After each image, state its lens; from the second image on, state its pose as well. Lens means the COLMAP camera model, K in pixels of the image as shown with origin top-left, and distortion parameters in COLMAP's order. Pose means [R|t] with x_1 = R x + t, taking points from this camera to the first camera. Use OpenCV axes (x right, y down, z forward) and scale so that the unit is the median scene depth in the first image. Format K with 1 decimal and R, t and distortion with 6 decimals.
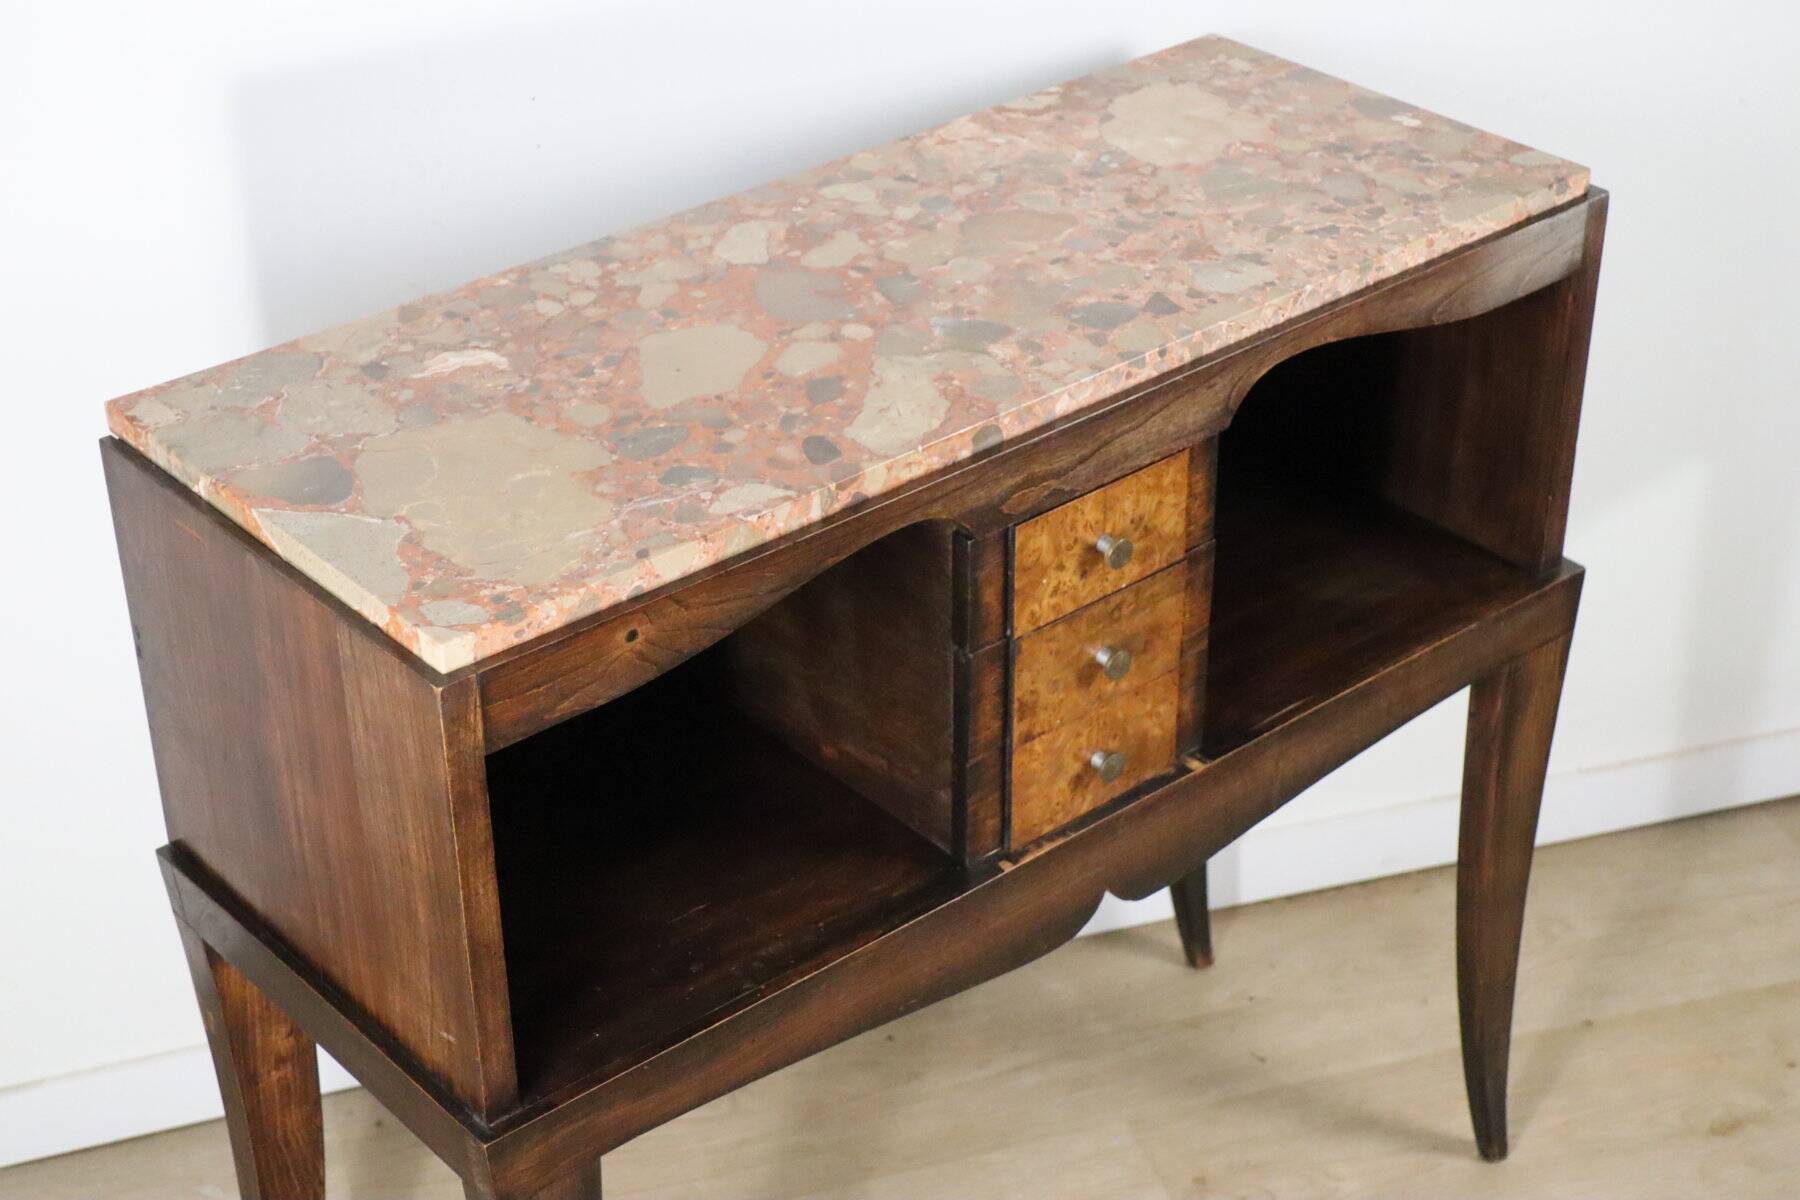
lens RADIAL K [[2913.3, 0, 891.5], [0, 2913.3, 611.4], [0, 0, 1]] dist [0.170730, 0.000000]
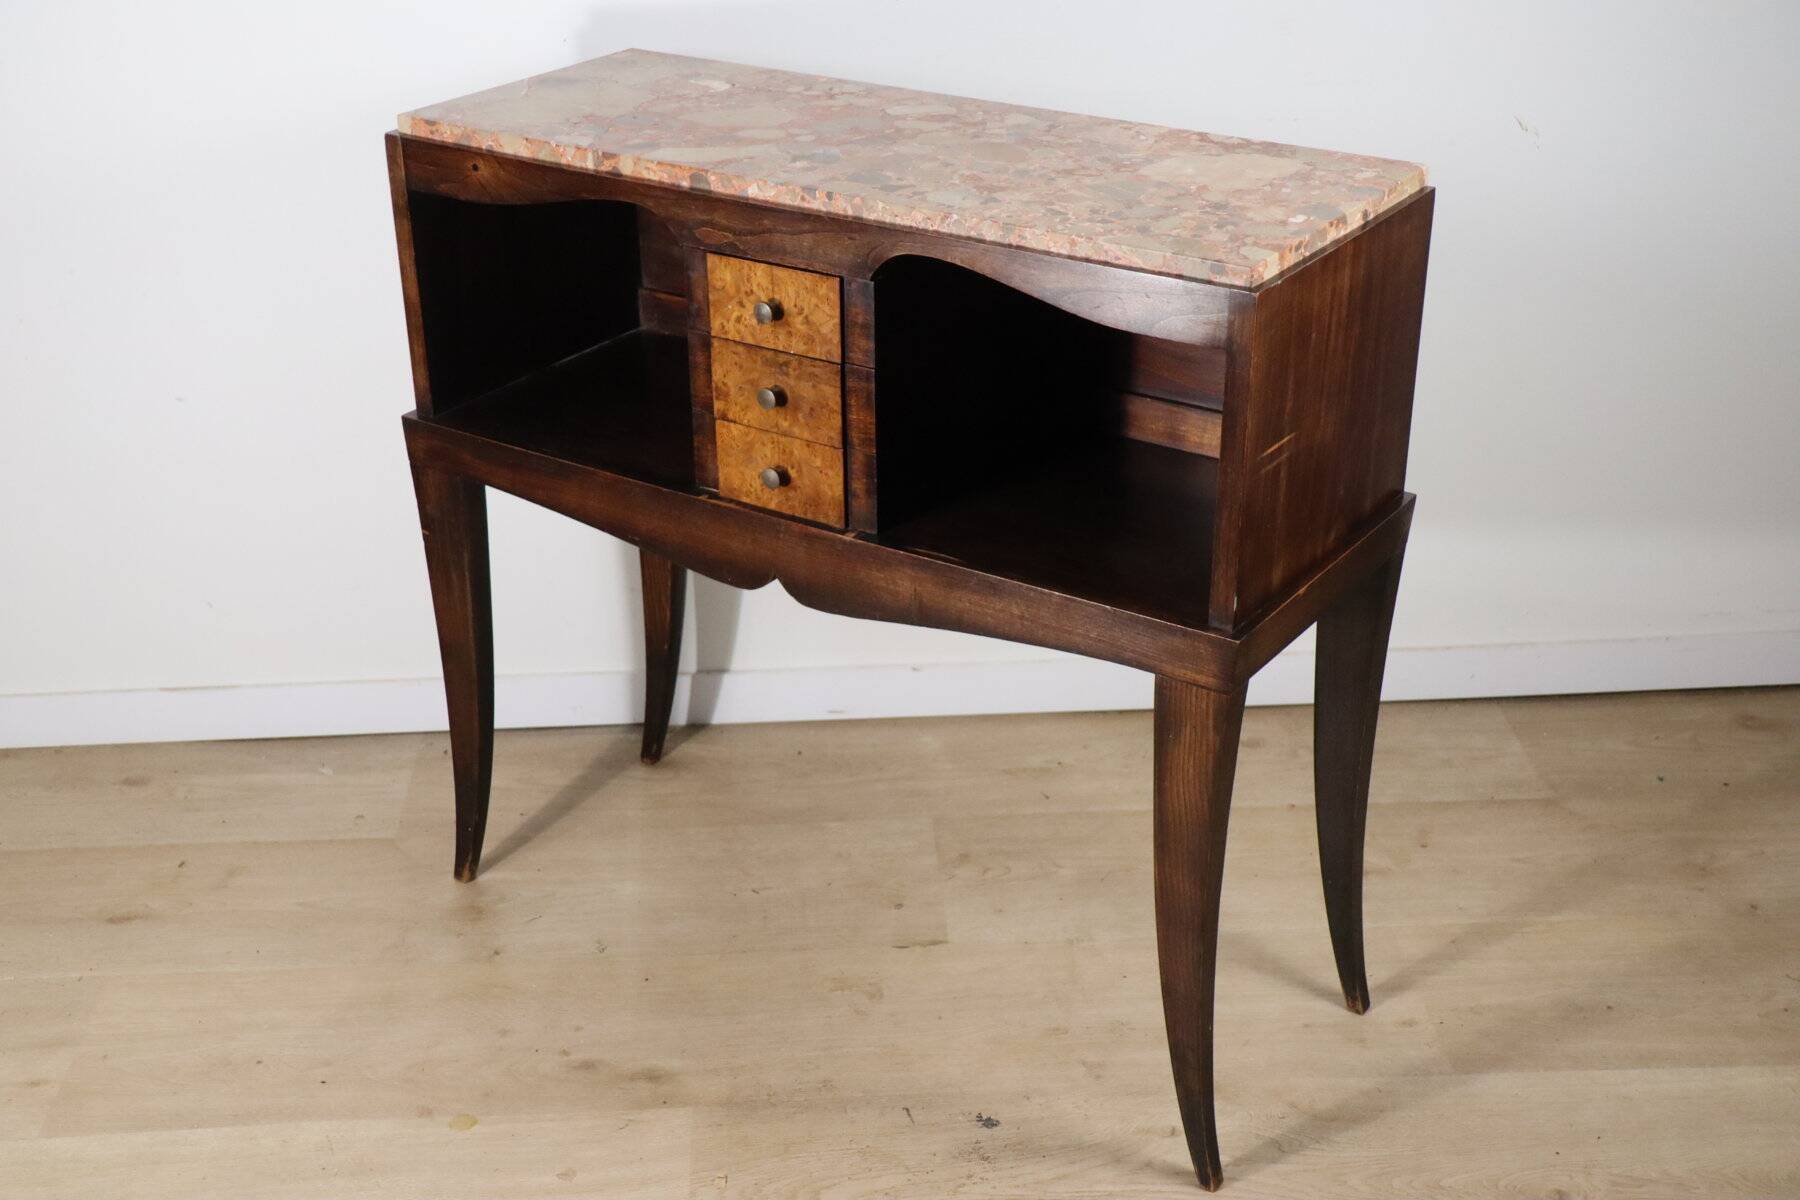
lens RADIAL K [[2293.8, 0, 894.7], [0, 2293.8, 620.8], [0, 0, 1]] dist [0.055892, 0.000000]
pose [[0.272946, 0.429876, -0.860644, 1.136487], [-0.497036, 0.828975, 0.256427, -0.216746], [0.823684, 0.357781, 0.439929, 0.595936]]
